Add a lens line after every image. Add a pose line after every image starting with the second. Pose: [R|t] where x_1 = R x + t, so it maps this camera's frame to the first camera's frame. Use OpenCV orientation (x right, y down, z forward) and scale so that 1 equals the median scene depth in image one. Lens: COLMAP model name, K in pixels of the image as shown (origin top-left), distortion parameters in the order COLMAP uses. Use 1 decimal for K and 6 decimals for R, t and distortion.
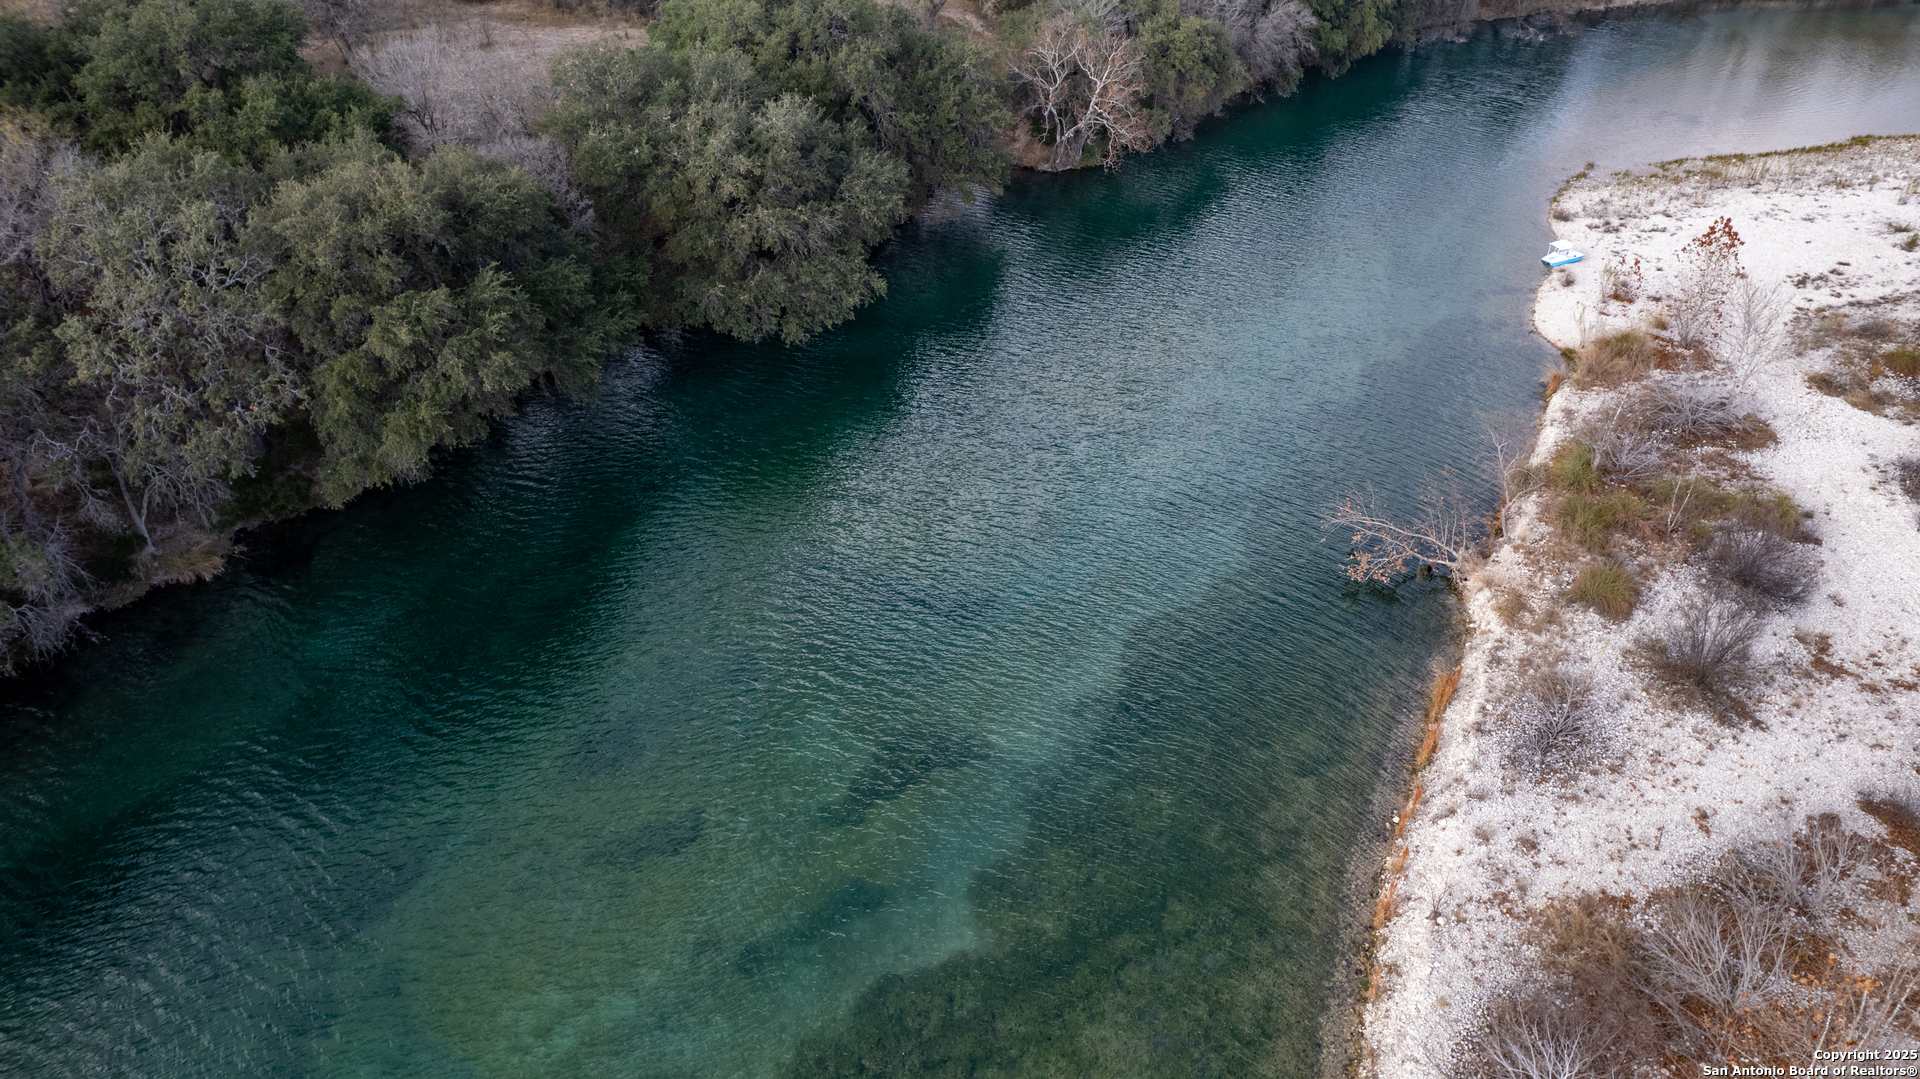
lens RADIAL K [[1231.6, 0, 961.6], [0, 1231.6, 546.3], [0, 0, 1]] dist [-0.093219, 0.089024]
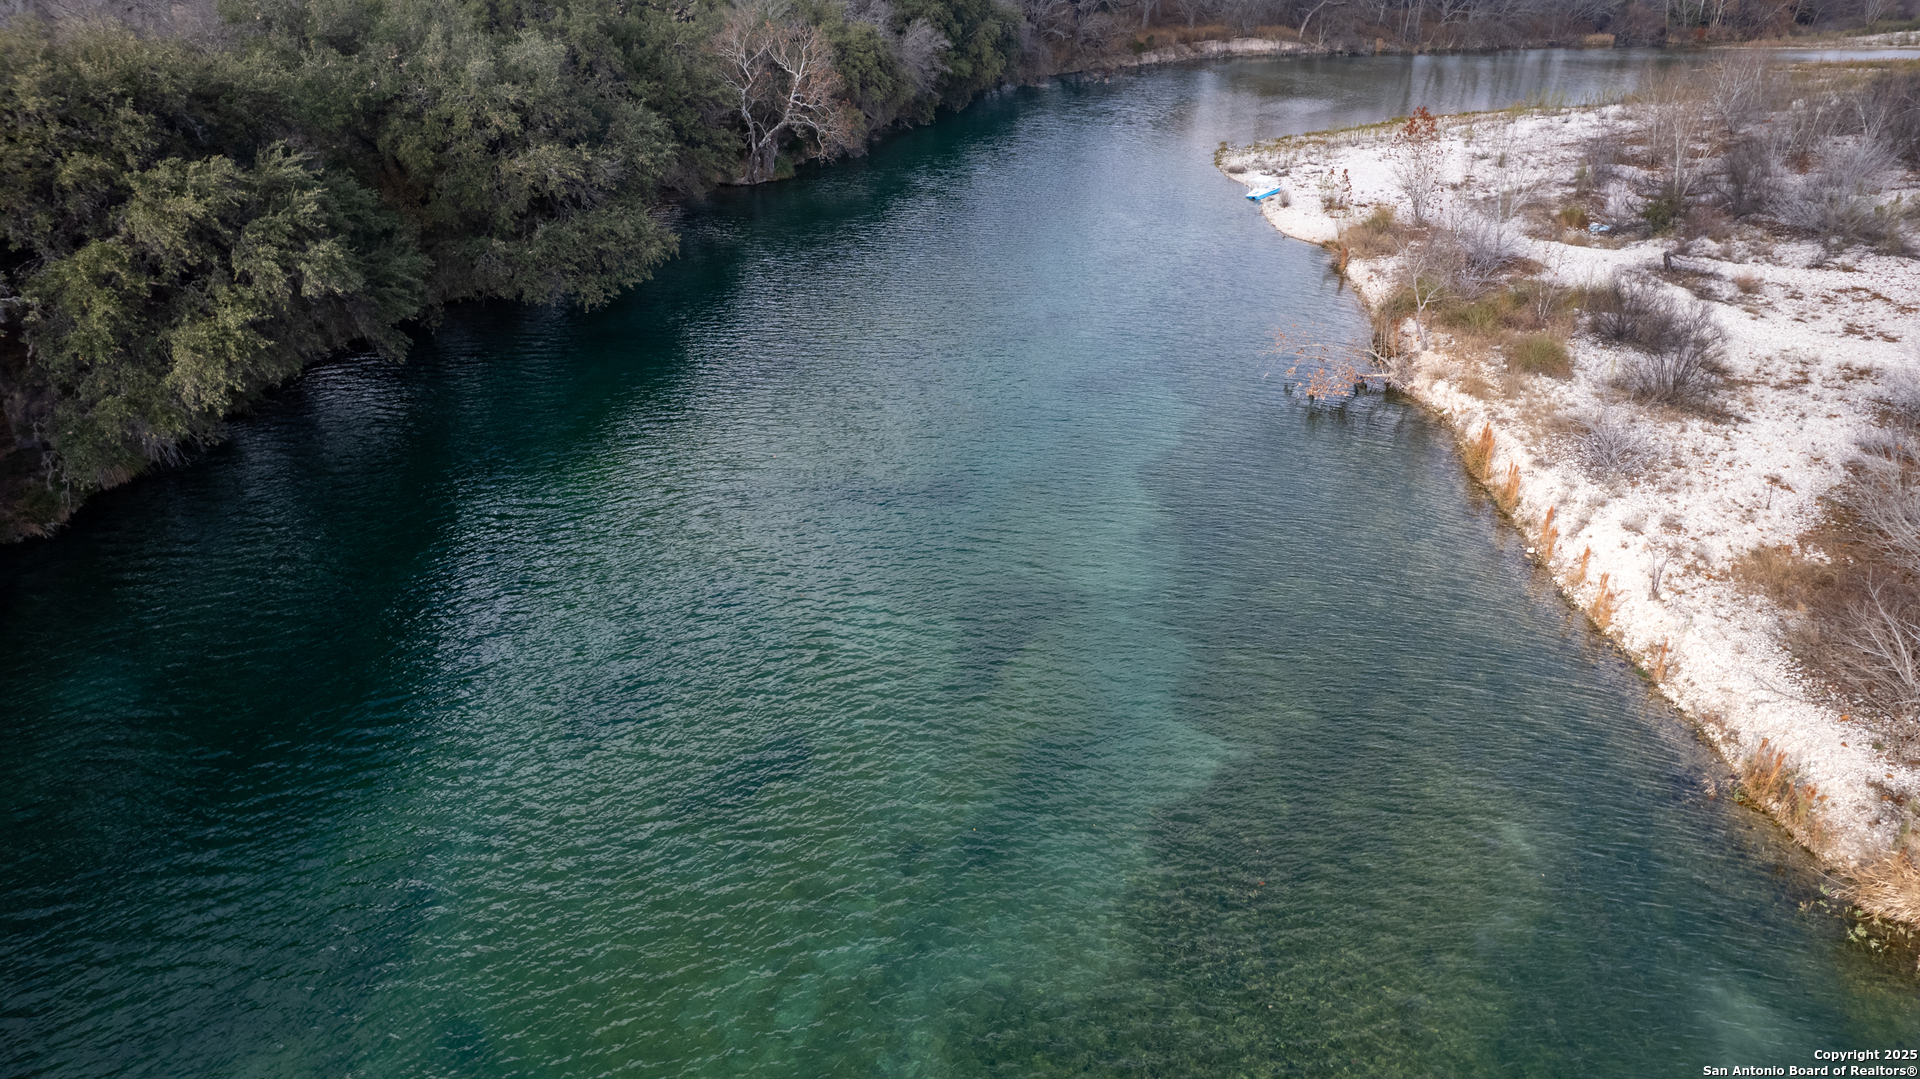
lens RADIAL K [[1231.6, 0, 961.6], [0, 1231.6, 546.3], [0, 0, 1]] dist [-0.093219, 0.089024]
pose [[0.920481, -0.184661, 0.344404, -0.309191], [0.227266, 0.969906, -0.087369, 0.172119], [-0.317906, 0.158693, 0.934747, 0.224628]]
